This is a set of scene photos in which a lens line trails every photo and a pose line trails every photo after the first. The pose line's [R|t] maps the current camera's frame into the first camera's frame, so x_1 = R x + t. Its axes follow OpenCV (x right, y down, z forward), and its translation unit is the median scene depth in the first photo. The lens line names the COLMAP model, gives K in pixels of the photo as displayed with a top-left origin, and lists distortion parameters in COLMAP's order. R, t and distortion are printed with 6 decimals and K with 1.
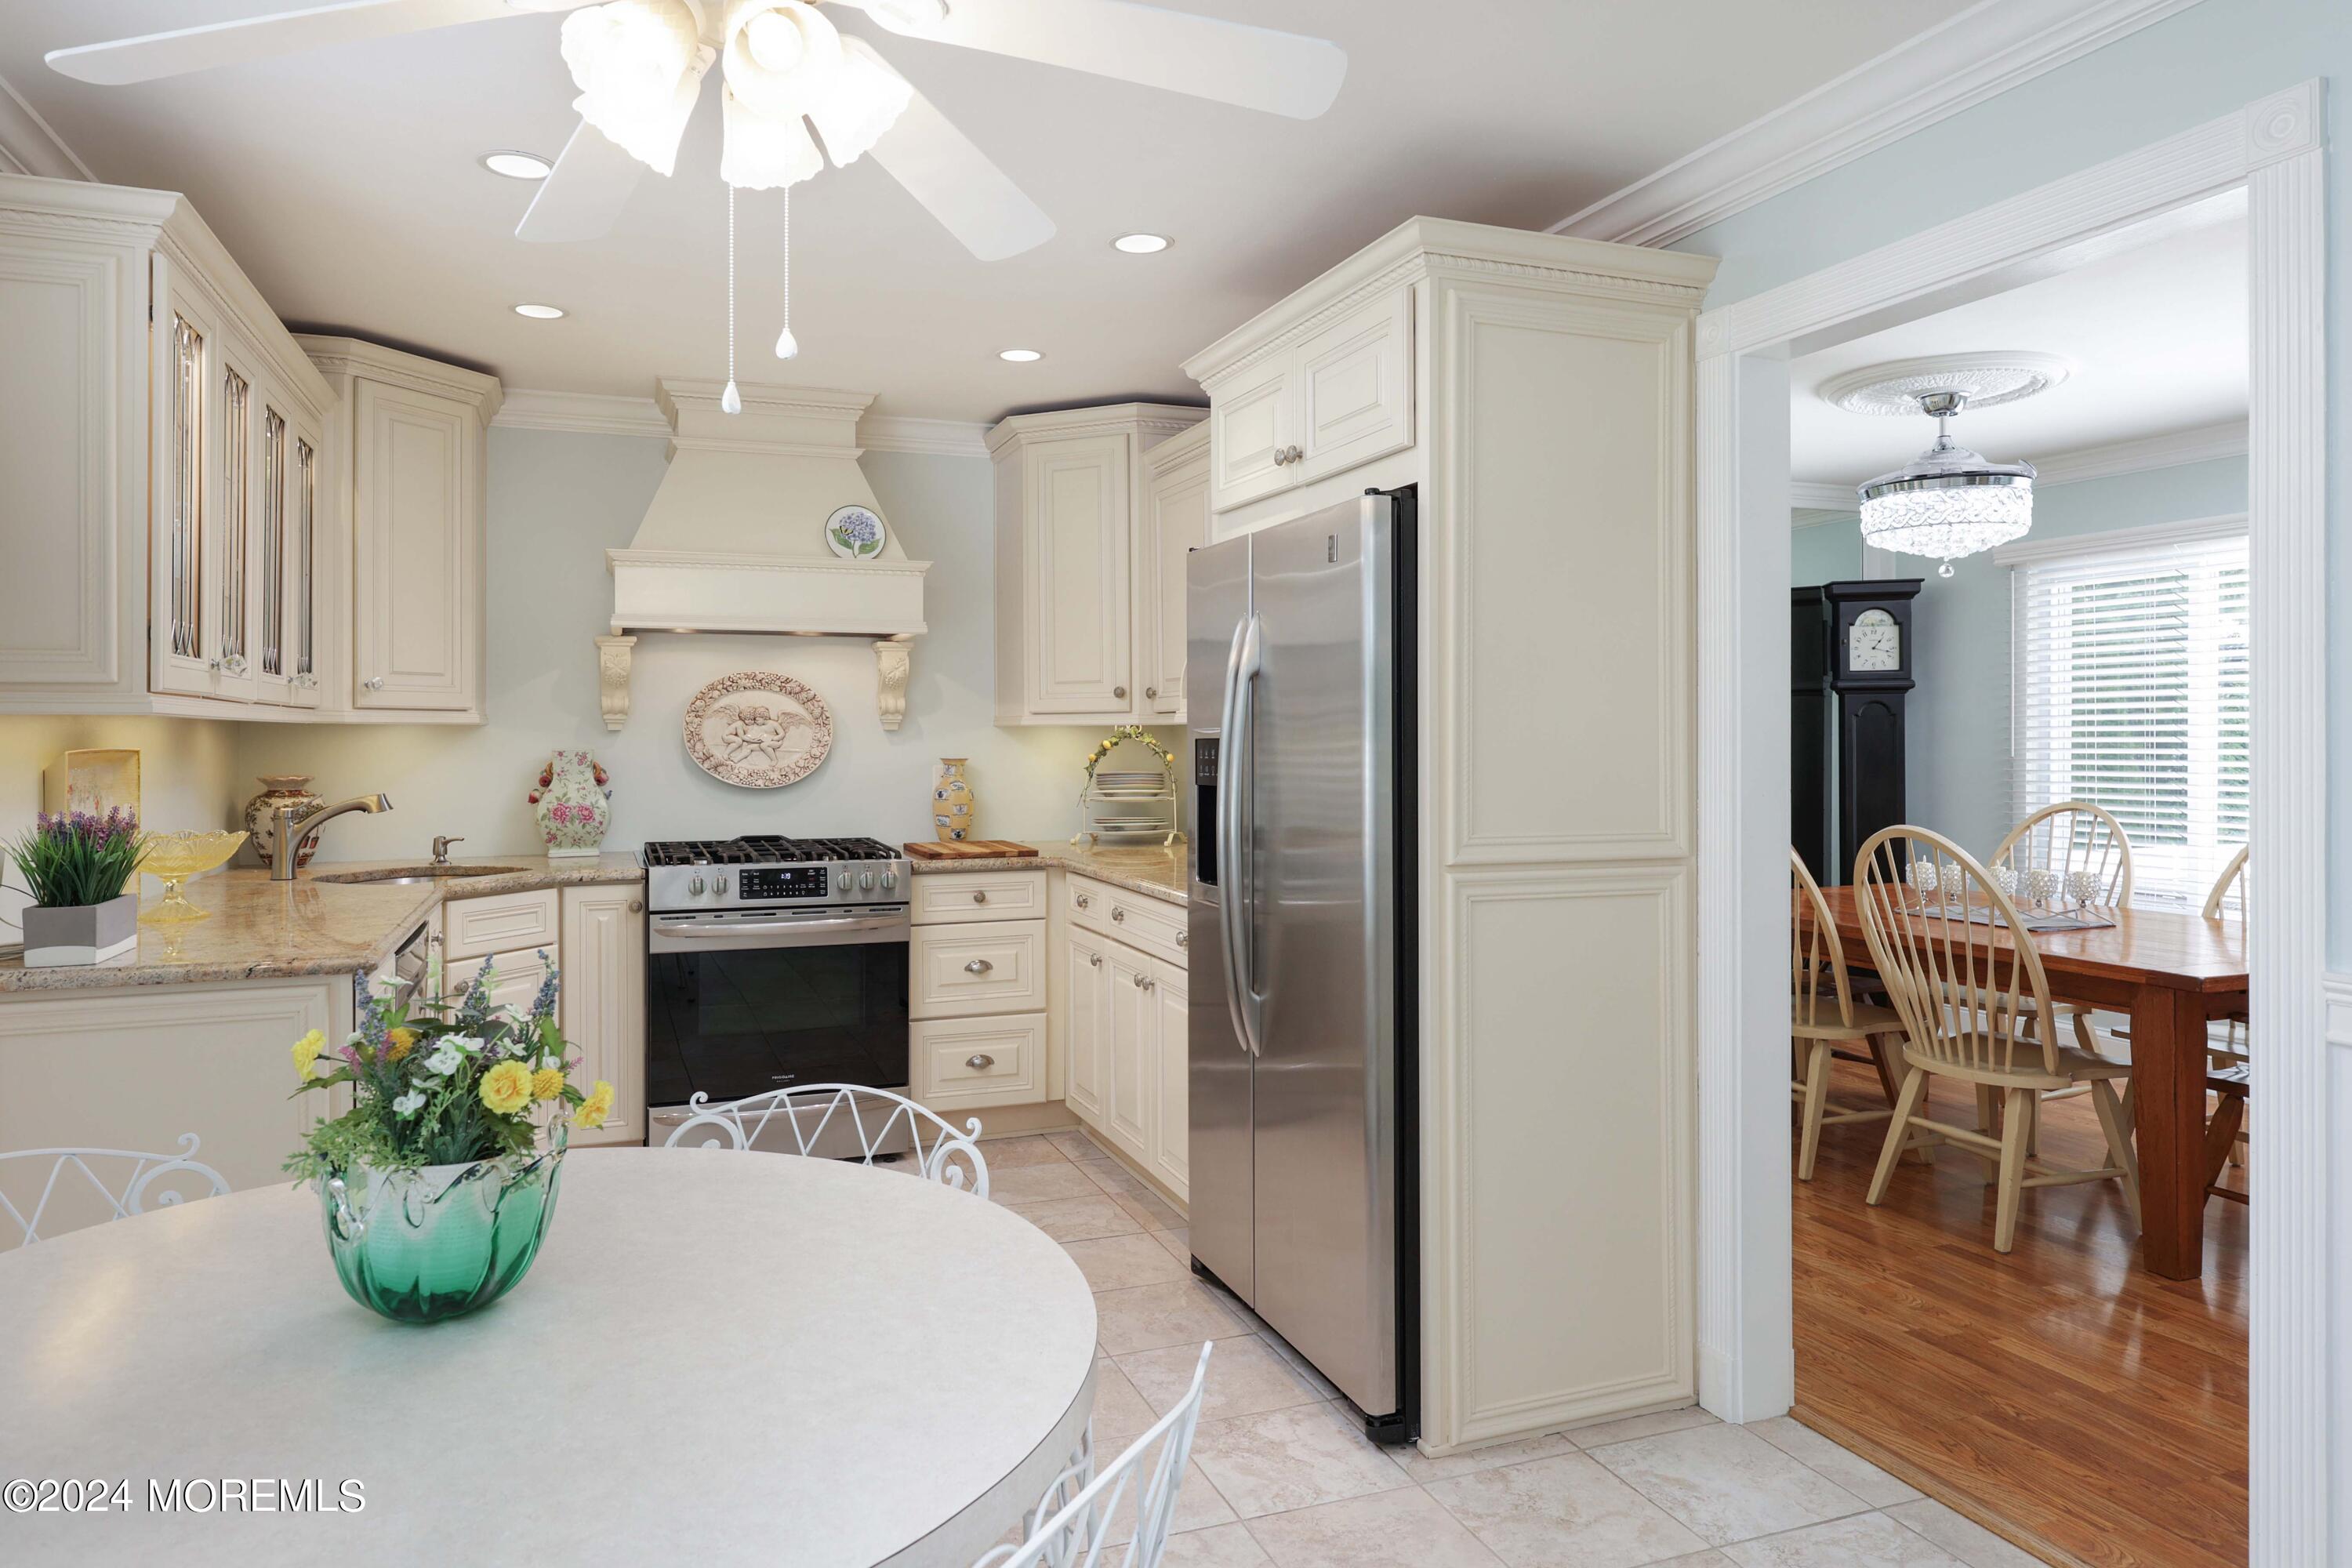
lens RADIAL K [[1481.8, 0, 1172.4], [0, 1481.8, 768.6], [0, 0, 1]] dist [0.007721, 0.001370]
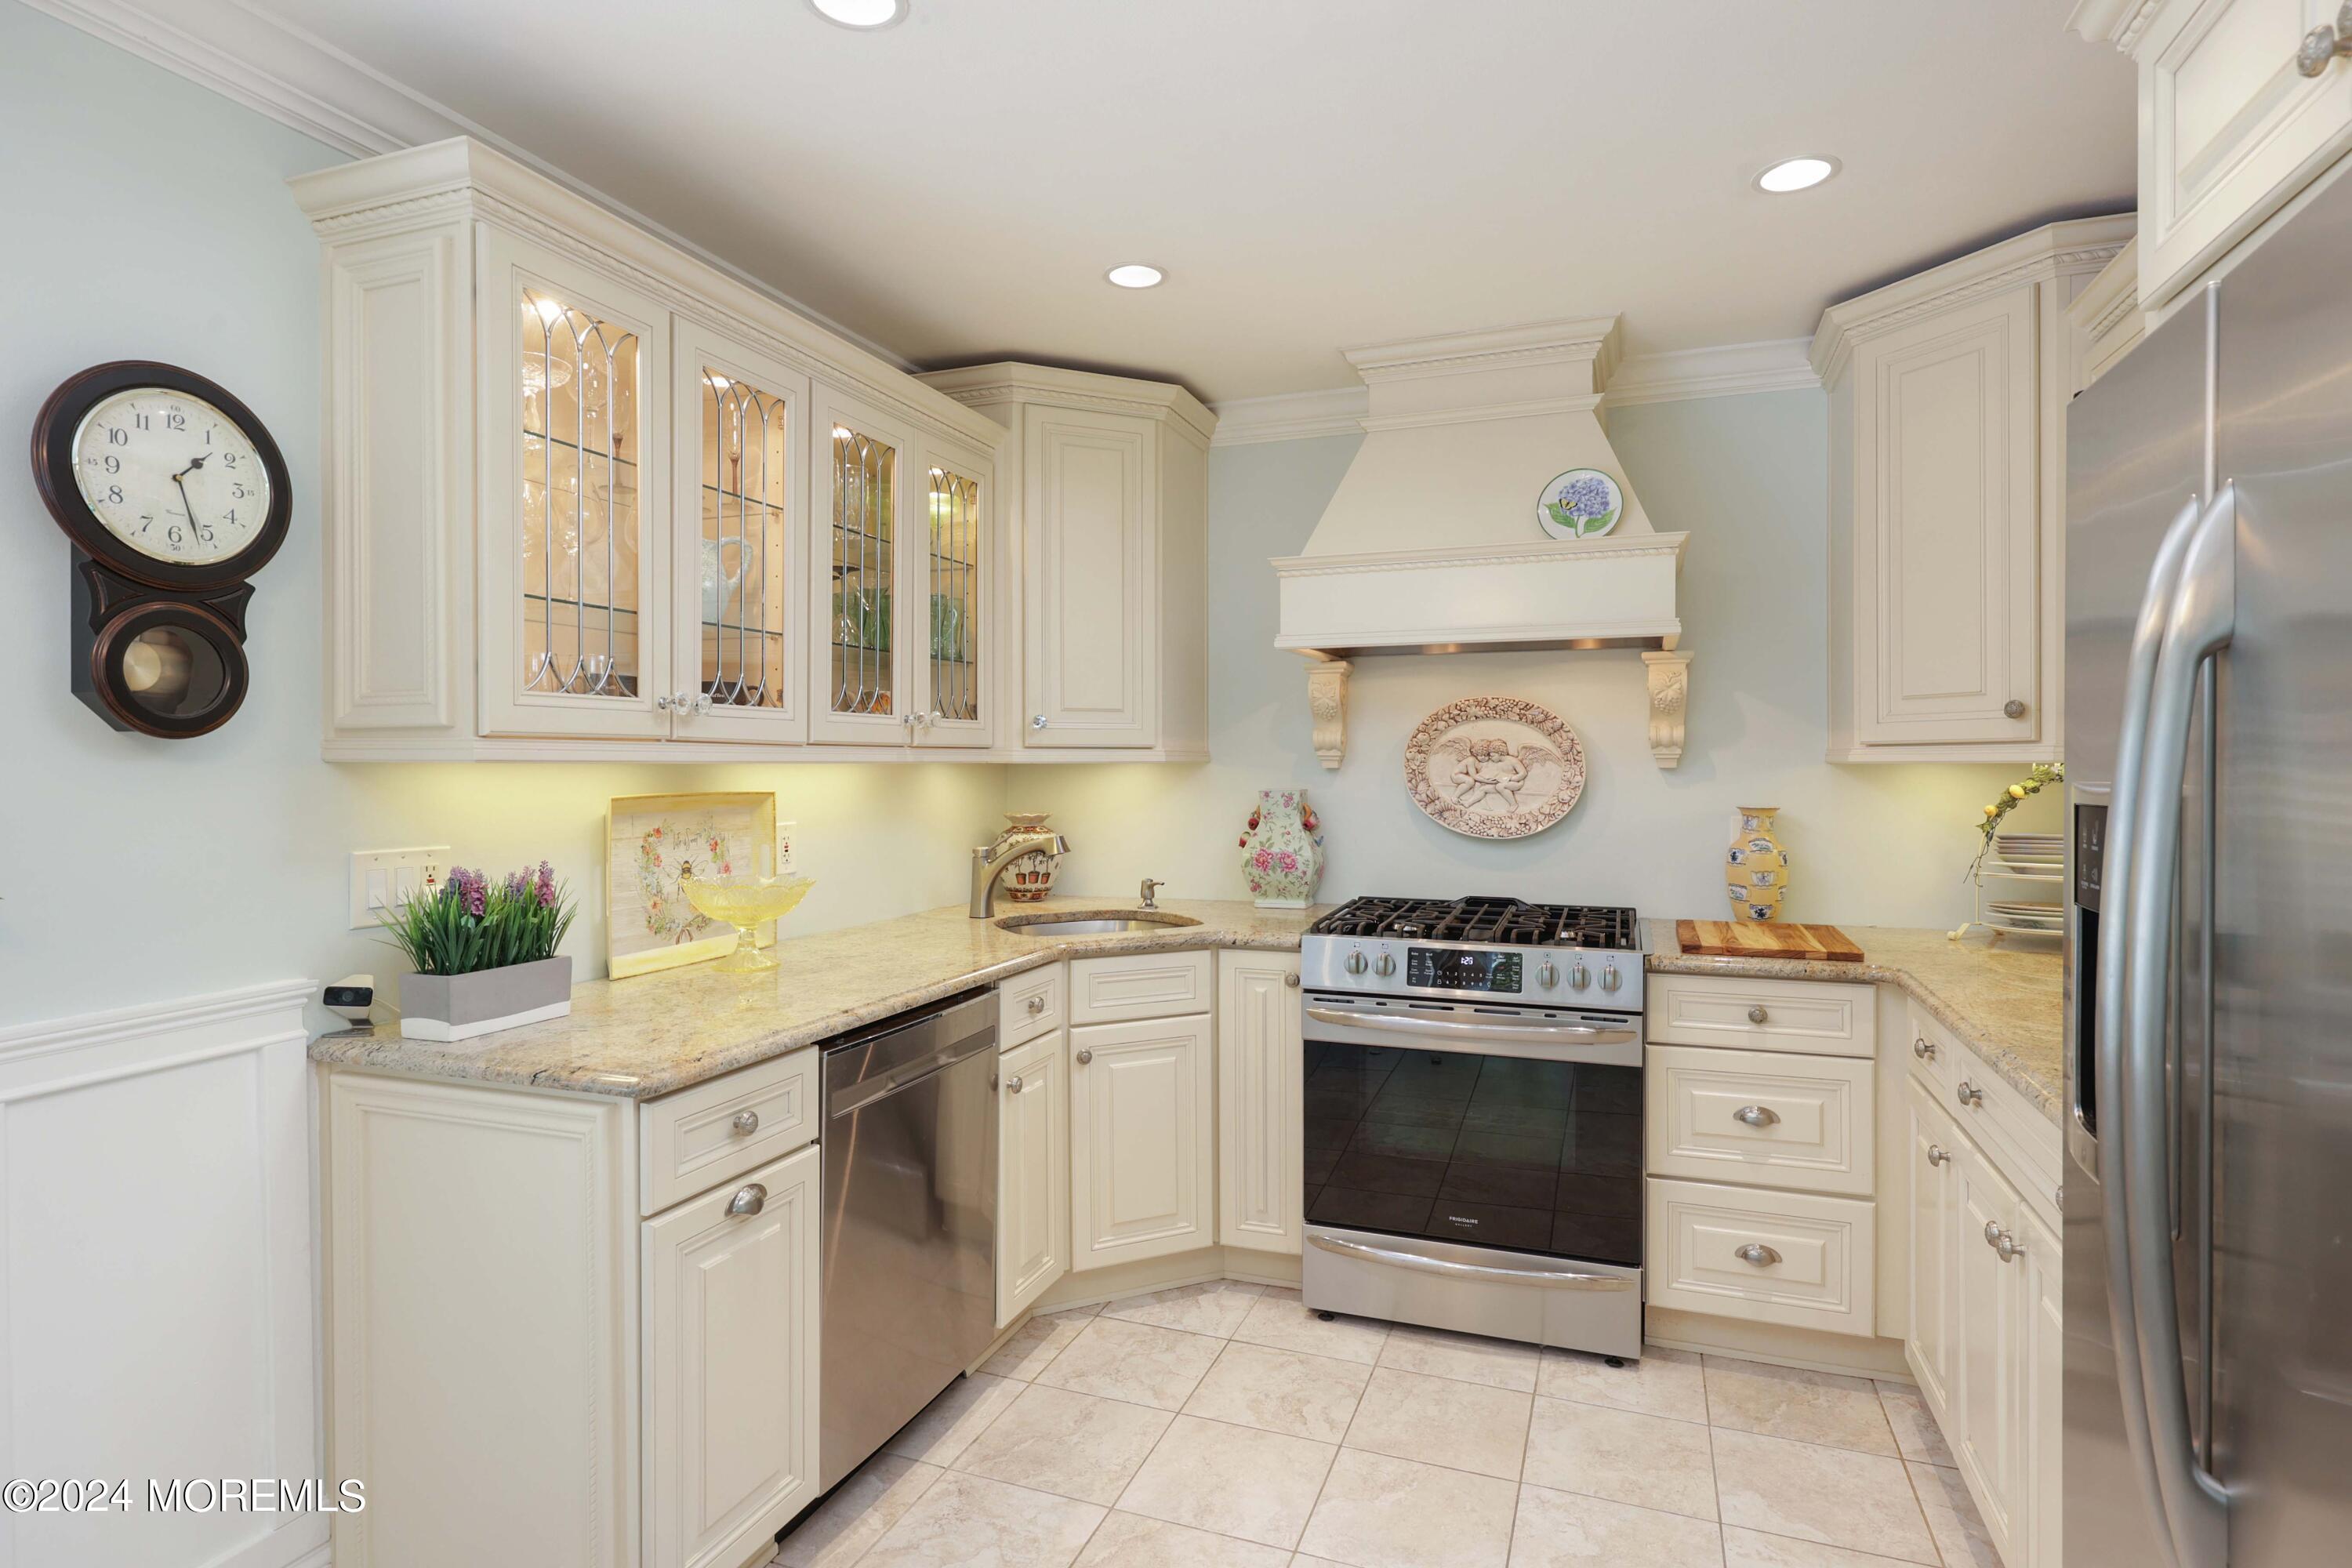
lens RADIAL K [[1216.4, 0, 1181.0], [0, 1216.4, 780.0], [0, 0, 1]] dist [0.004161, -0.000113]
pose [[0.741691, 0.010667, -0.670657, 0.048043], [-0.015123, 0.999885, -0.000821, -0.017233], [0.670571, 0.010752, 0.741767, 0.407642]]
